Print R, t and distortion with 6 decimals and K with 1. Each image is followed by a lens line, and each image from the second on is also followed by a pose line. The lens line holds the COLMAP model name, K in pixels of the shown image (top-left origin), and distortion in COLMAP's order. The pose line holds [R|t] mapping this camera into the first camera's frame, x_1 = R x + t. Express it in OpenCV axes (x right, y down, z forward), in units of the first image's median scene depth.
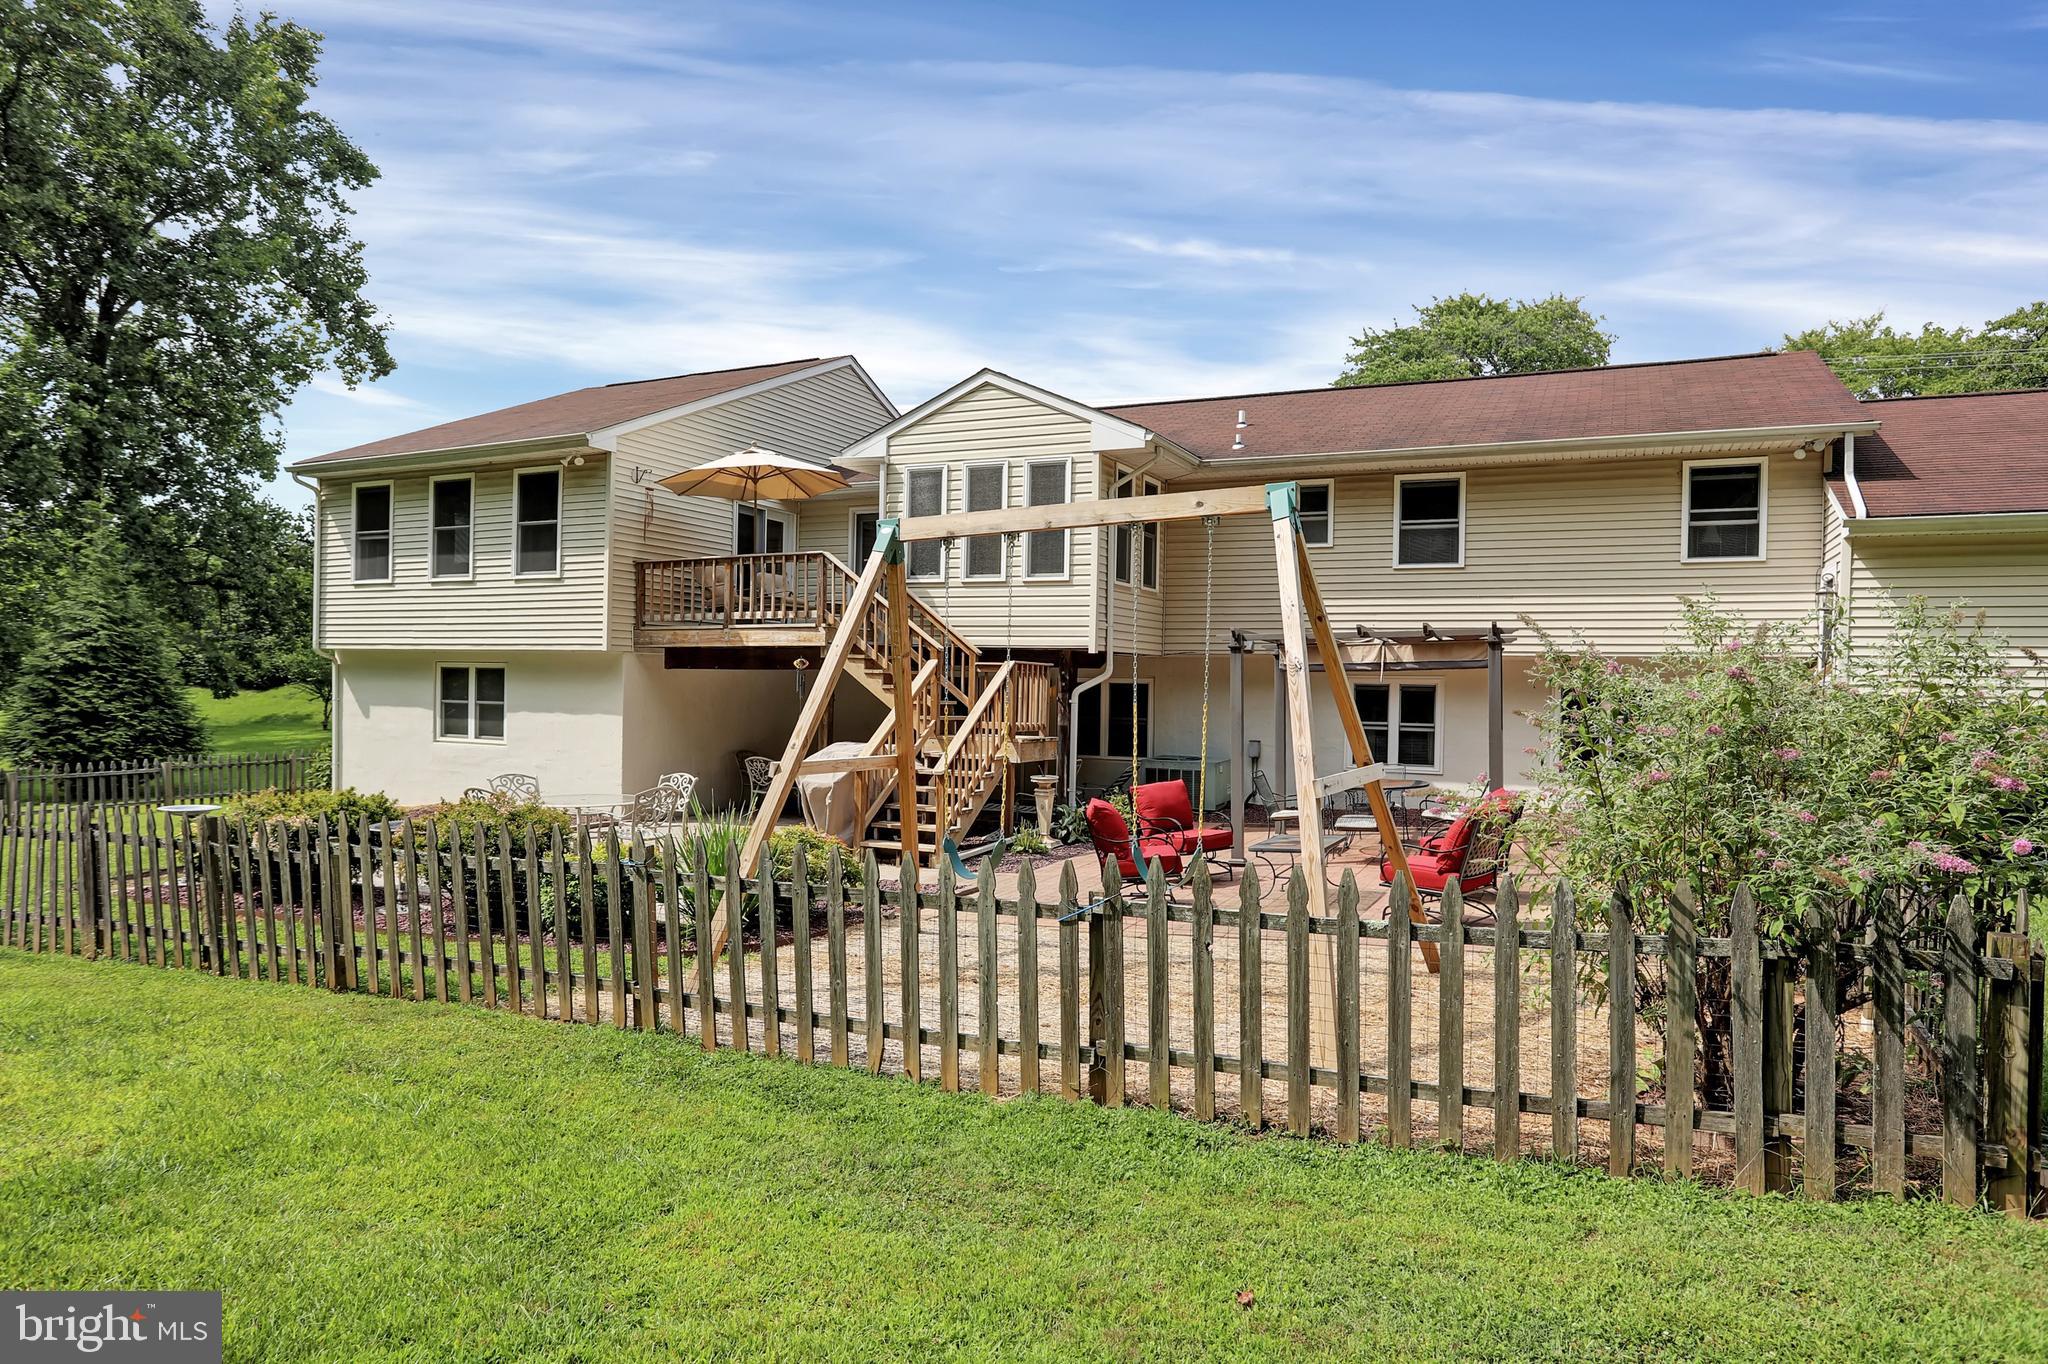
lens RADIAL K [[1273.4, 0, 1024.0], [0, 1273.4, 682.0], [0, 0, 1]] dist [-0.045954, 0.001616]
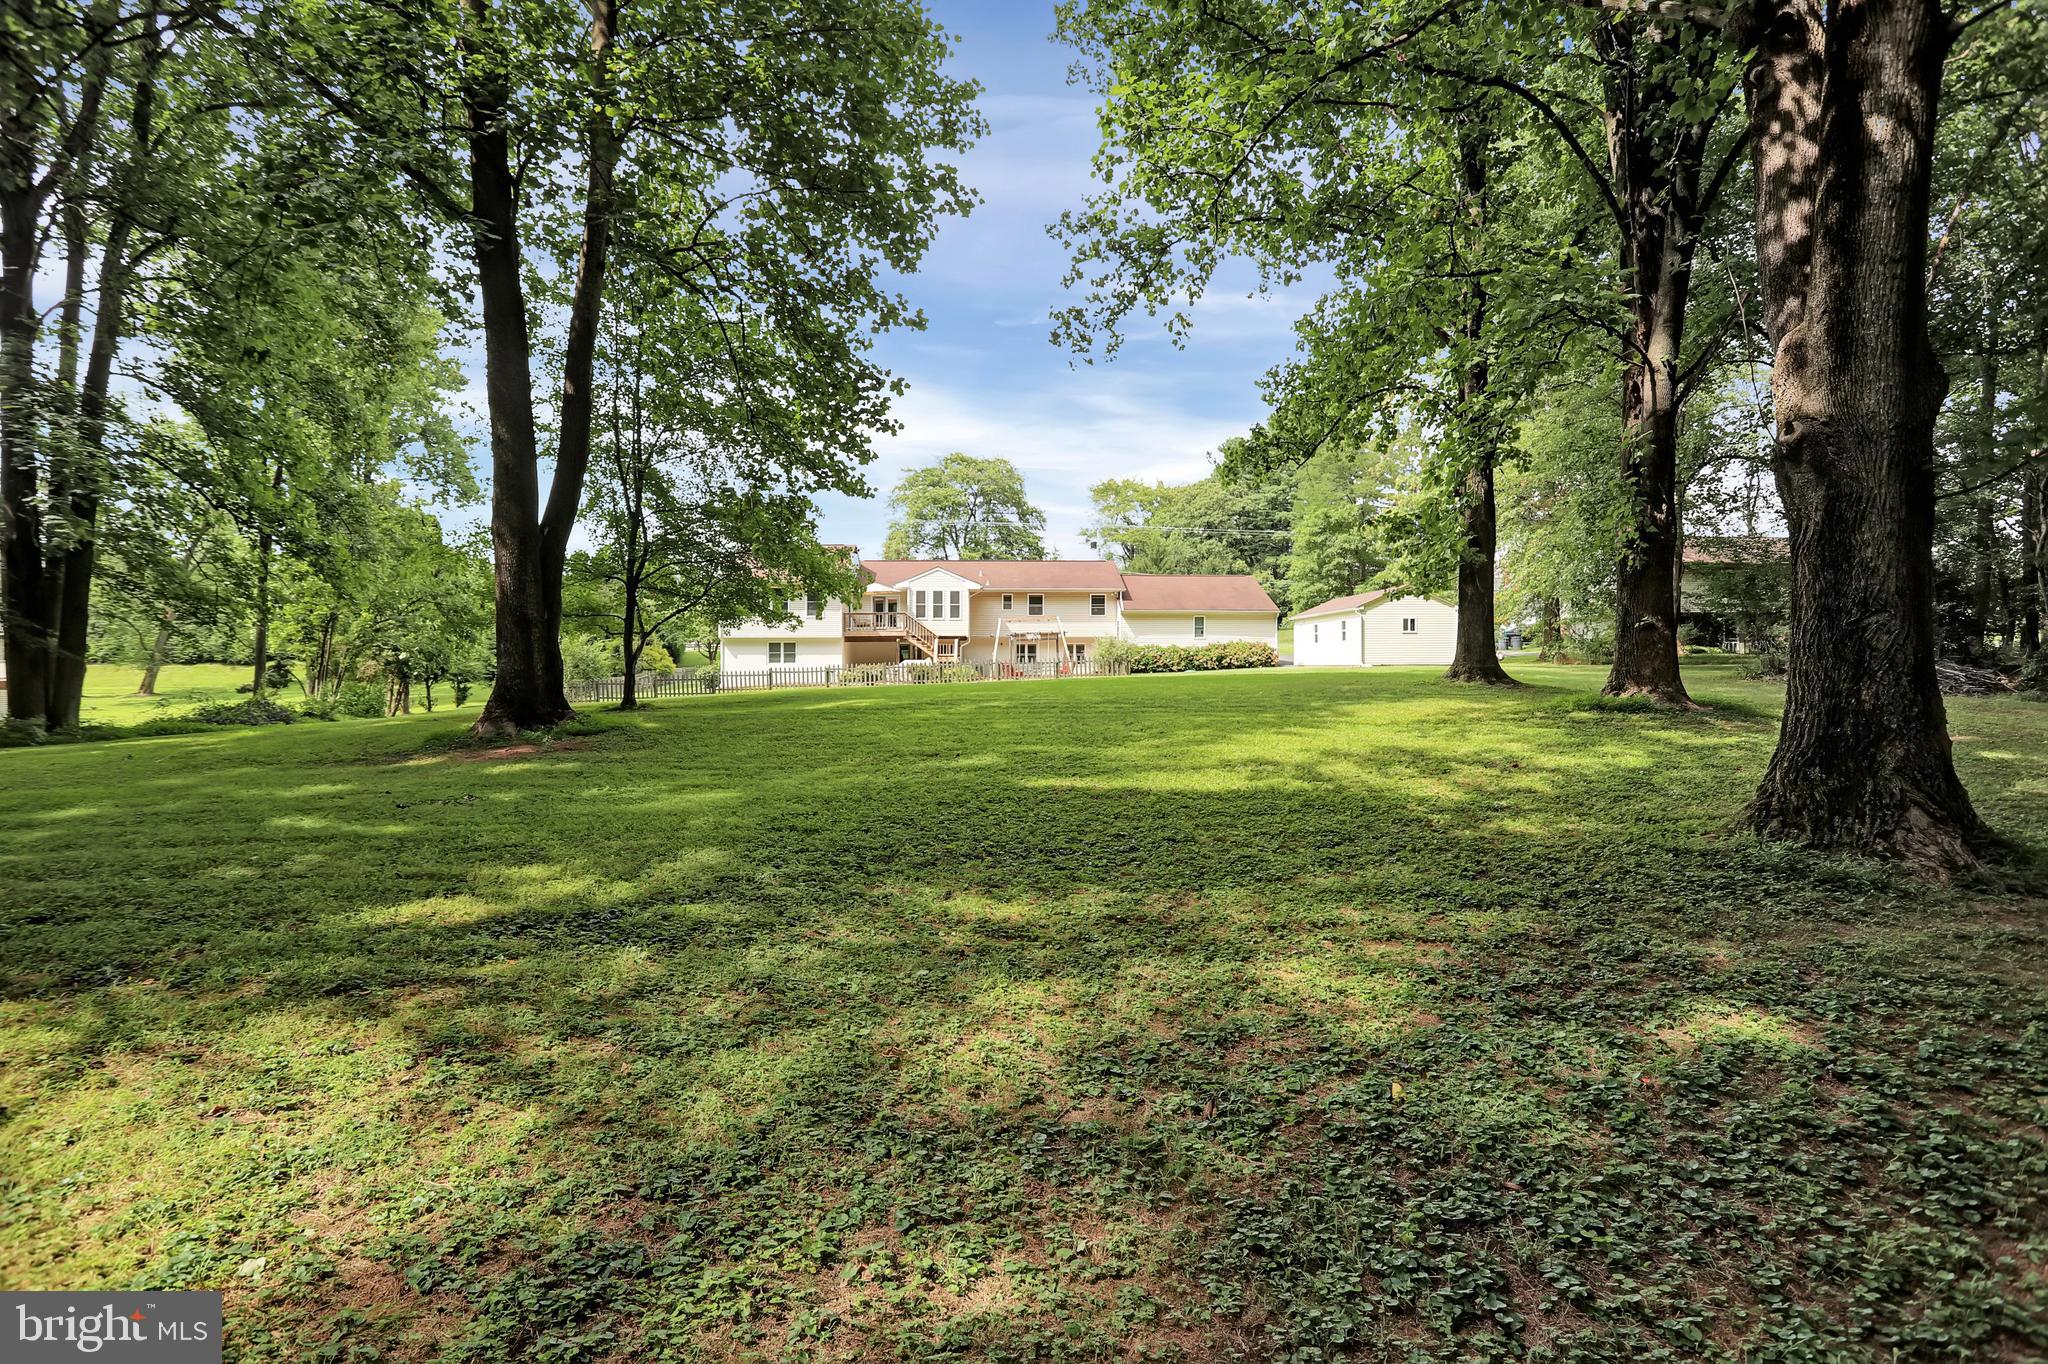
lens RADIAL K [[1039.6, 0, 1024.0], [0, 1039.6, 682.0], [0, 0, 1]] dist [-0.086022, 0.000039]
pose [[0.886445, -0.028274, 0.461969, -1.245500], [0.017510, 0.999466, 0.027571, 0.031717], [-0.462502, -0.016351, 0.886468, -1.938506]]
